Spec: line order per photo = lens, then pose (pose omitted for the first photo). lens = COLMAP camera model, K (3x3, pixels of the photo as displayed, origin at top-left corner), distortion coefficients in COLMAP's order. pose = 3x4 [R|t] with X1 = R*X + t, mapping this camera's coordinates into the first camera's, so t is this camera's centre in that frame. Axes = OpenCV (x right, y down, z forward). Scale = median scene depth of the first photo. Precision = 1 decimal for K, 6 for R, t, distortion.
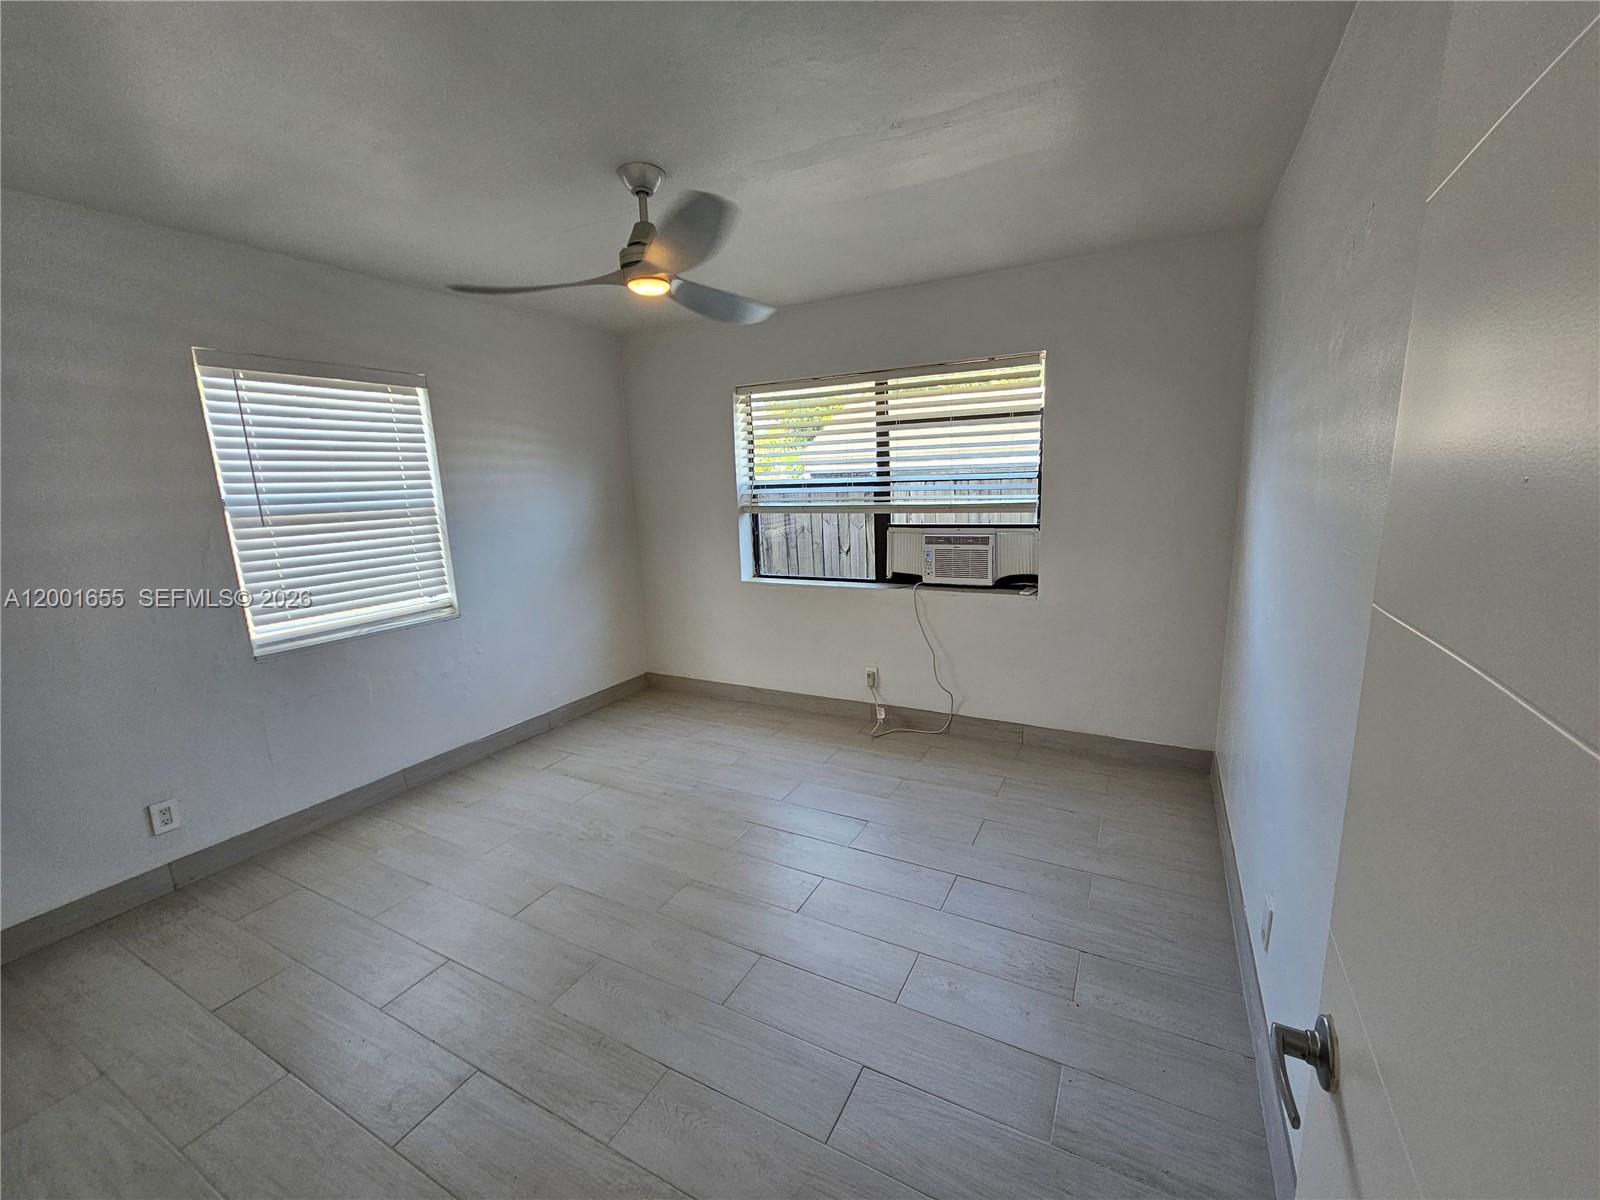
lens RADIAL K [[651.8, 0, 796.7], [0, 651.8, 598.8], [0, 0, 1]] dist [-0.001010, 0.000287]
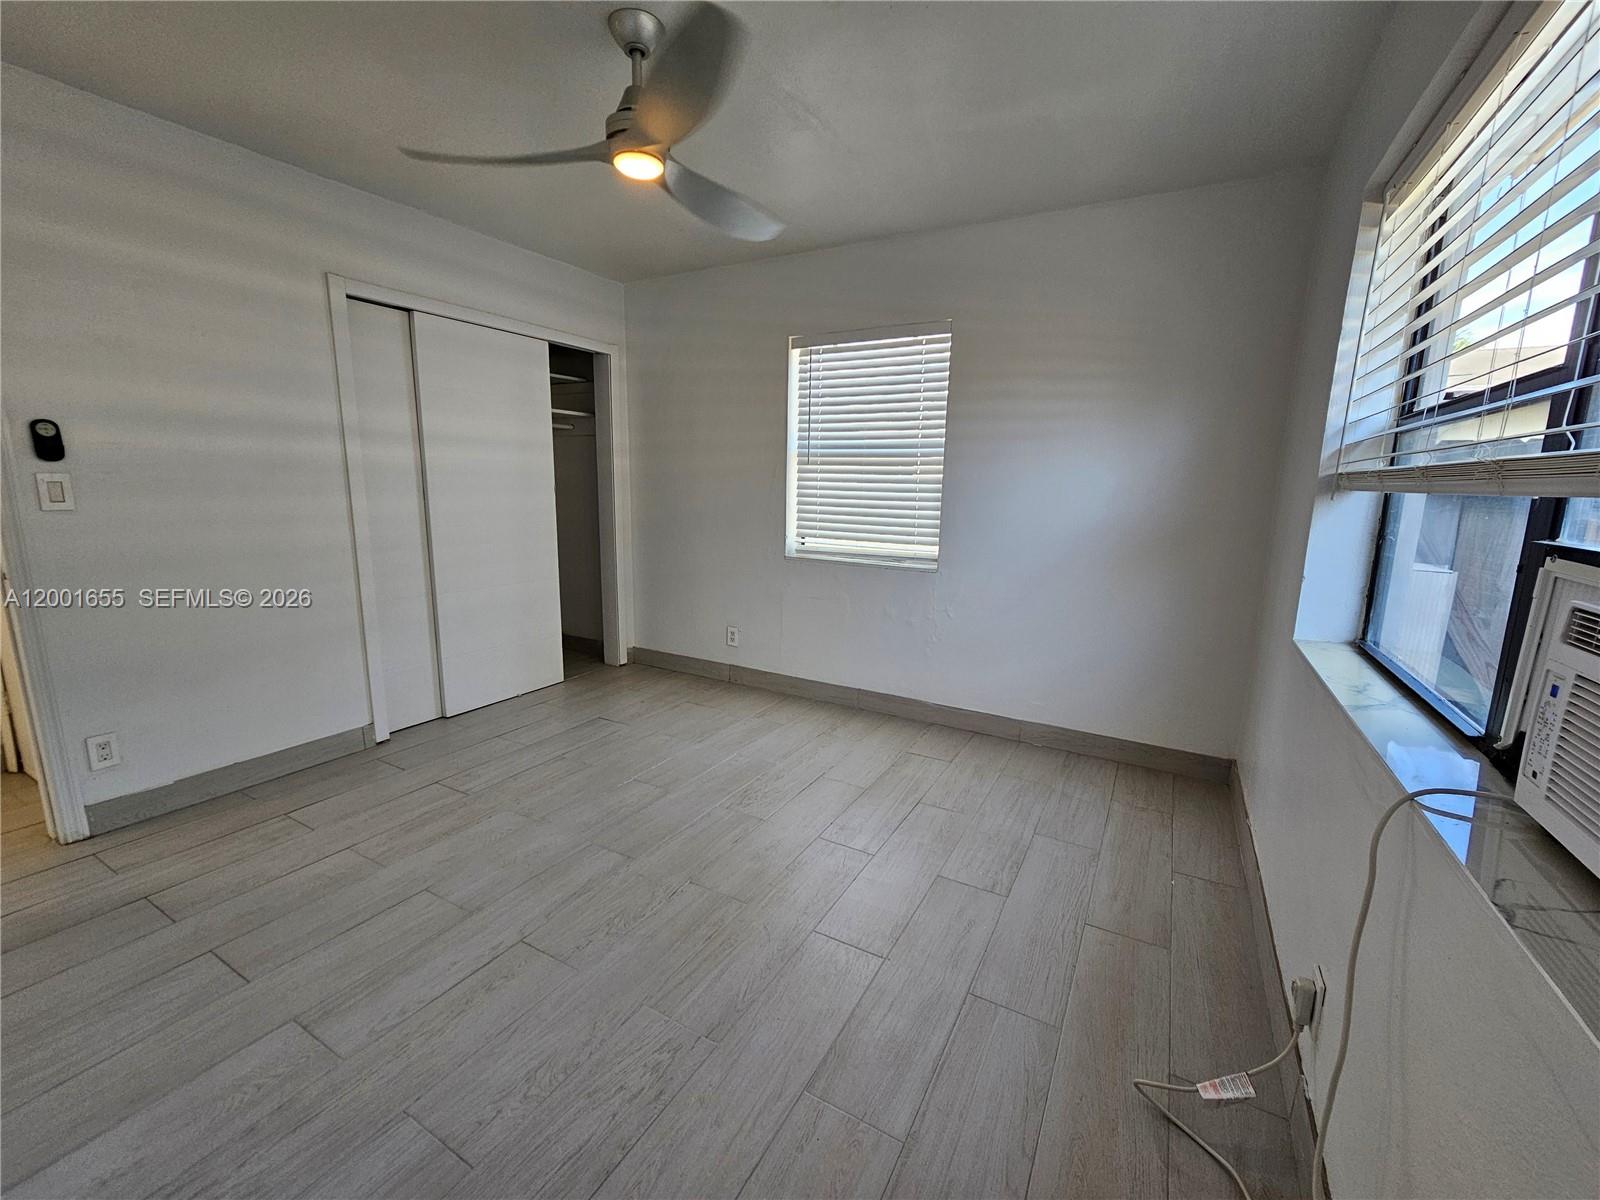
lens RADIAL K [[651.8, 0, 804.7], [0, 651.8, 602.1], [0, 0, 1]] dist [-0.001010, 0.000287]
pose [[-0.010937, 0.213924, -0.976789, 0.361127], [-0.205520, 0.955511, 0.211565, -0.078153], [0.978592, 0.203063, 0.033515, 0.649456]]
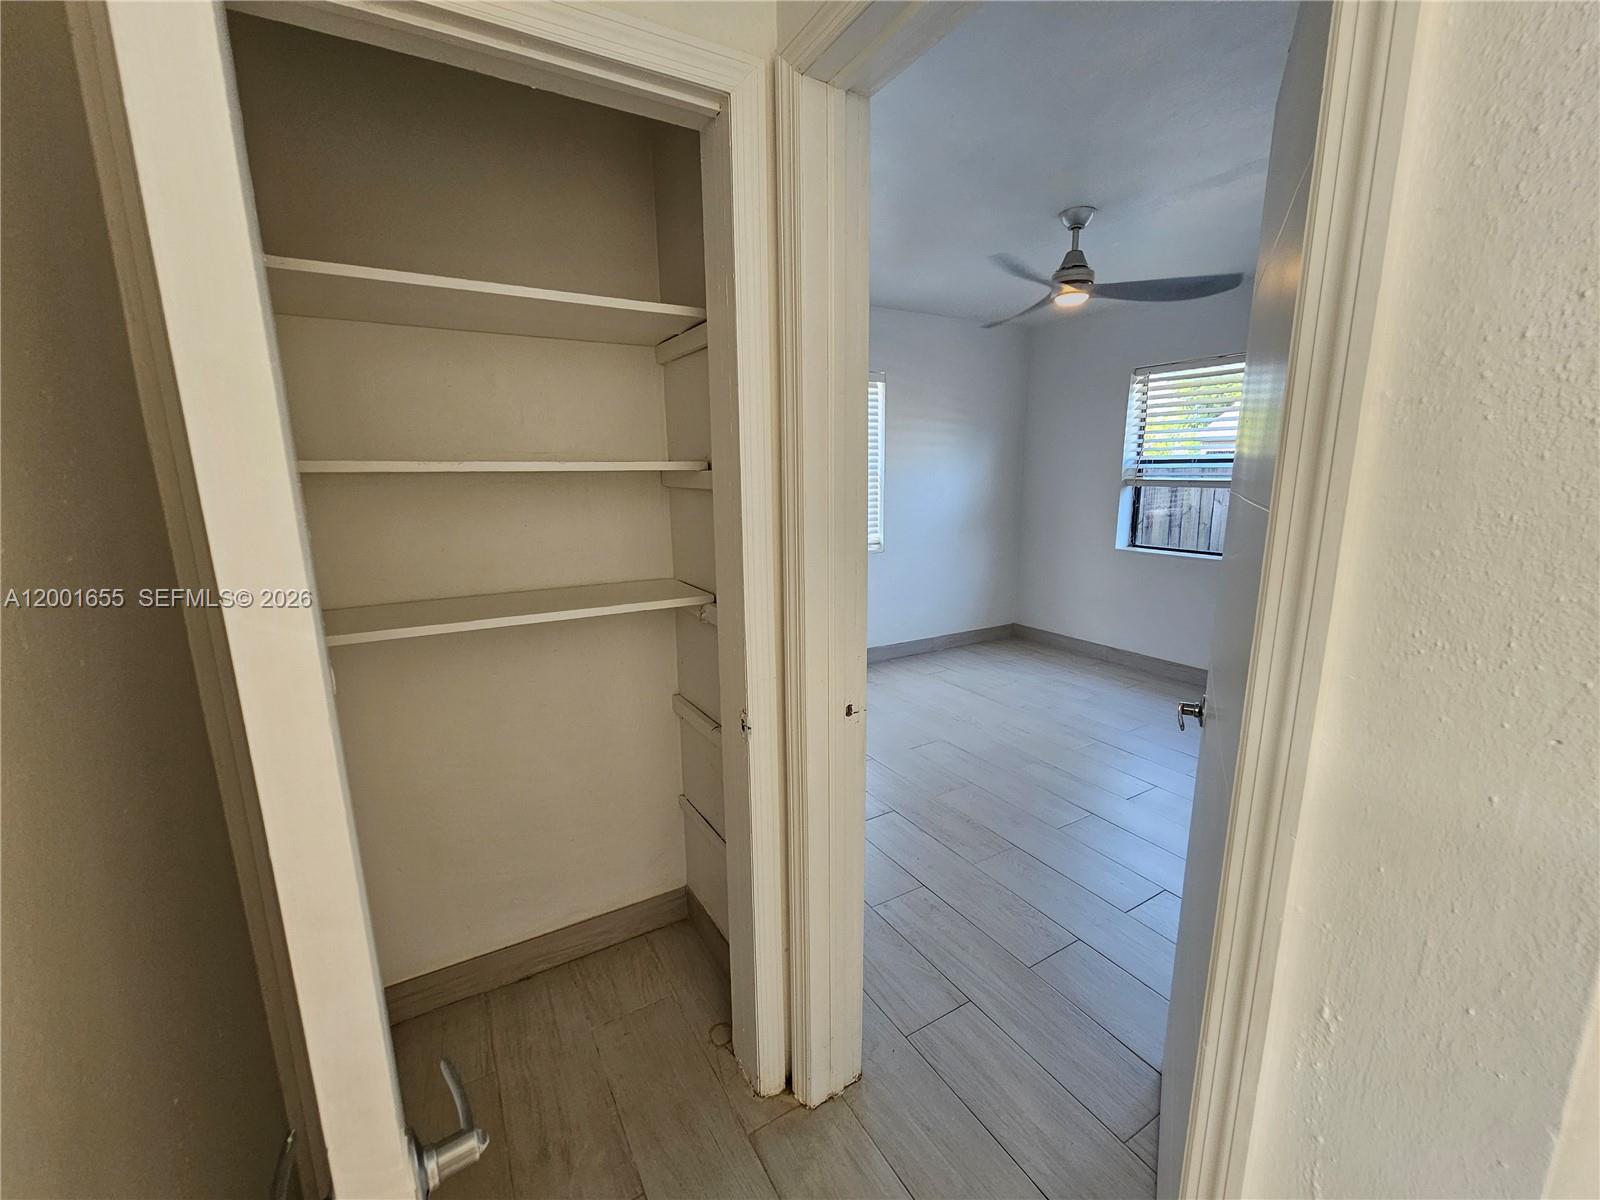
lens RADIAL K [[651.8, 0, 797.3], [0, 651.8, 603.7], [0, 0, 1]] dist [-0.001010, 0.000287]
pose [[0.855149, 0.127559, -0.502442, 0.020147], [-0.112075, 0.991822, 0.061053, 0.057981], [0.506121, 0.004102, 0.862452, -0.210244]]
